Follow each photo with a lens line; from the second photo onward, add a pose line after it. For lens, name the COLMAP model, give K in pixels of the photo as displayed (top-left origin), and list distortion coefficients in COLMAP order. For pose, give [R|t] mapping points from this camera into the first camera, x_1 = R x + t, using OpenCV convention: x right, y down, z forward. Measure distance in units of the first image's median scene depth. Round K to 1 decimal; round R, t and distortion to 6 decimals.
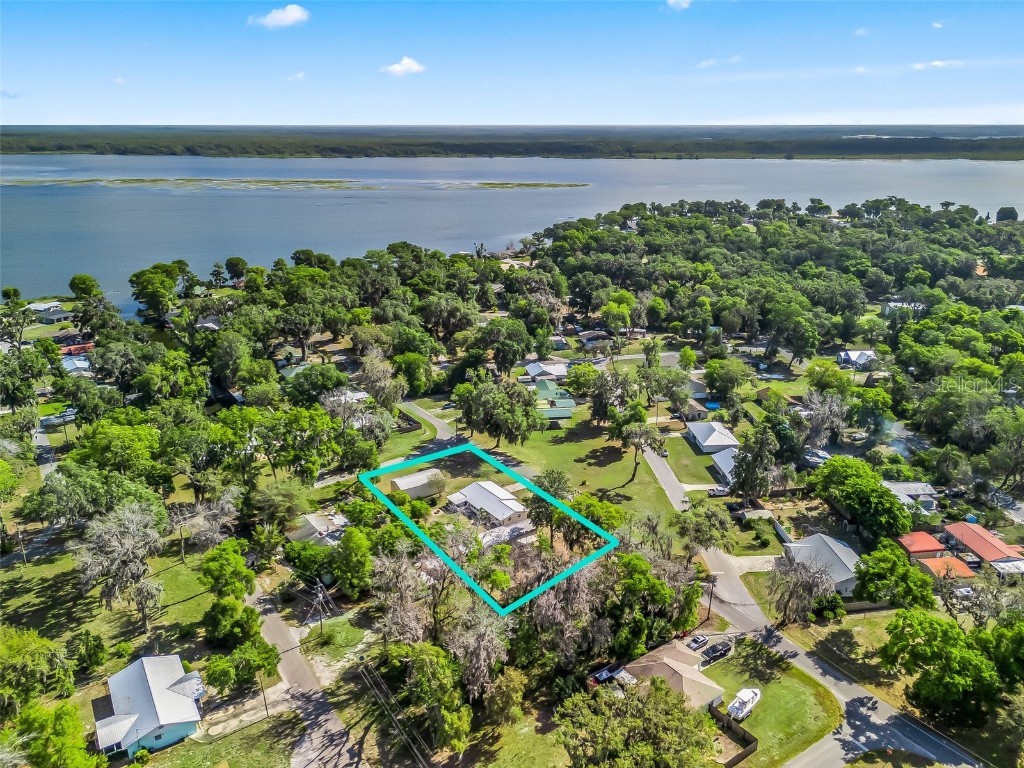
lens RADIAL K [[762.4, 0, 512.0], [0, 762.4, 384.0], [0, 0, 1]] dist [0.050460, -0.046658]
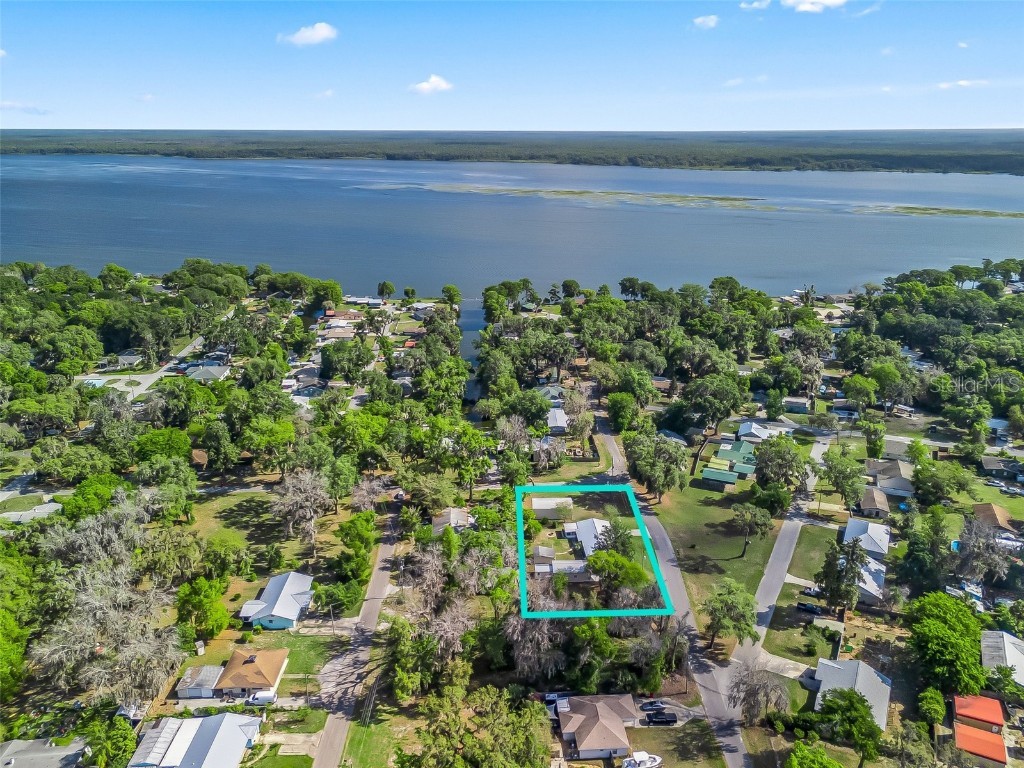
lens RADIAL K [[762.4, 0, 512.0], [0, 762.4, 384.0], [0, 0, 1]] dist [0.050460, -0.046658]
pose [[0.844945, 0.168525, -0.507610, 0.398186], [-0.169524, 0.984513, 0.044674, -0.102815], [0.507277, 0.048305, 0.860428, -0.072590]]
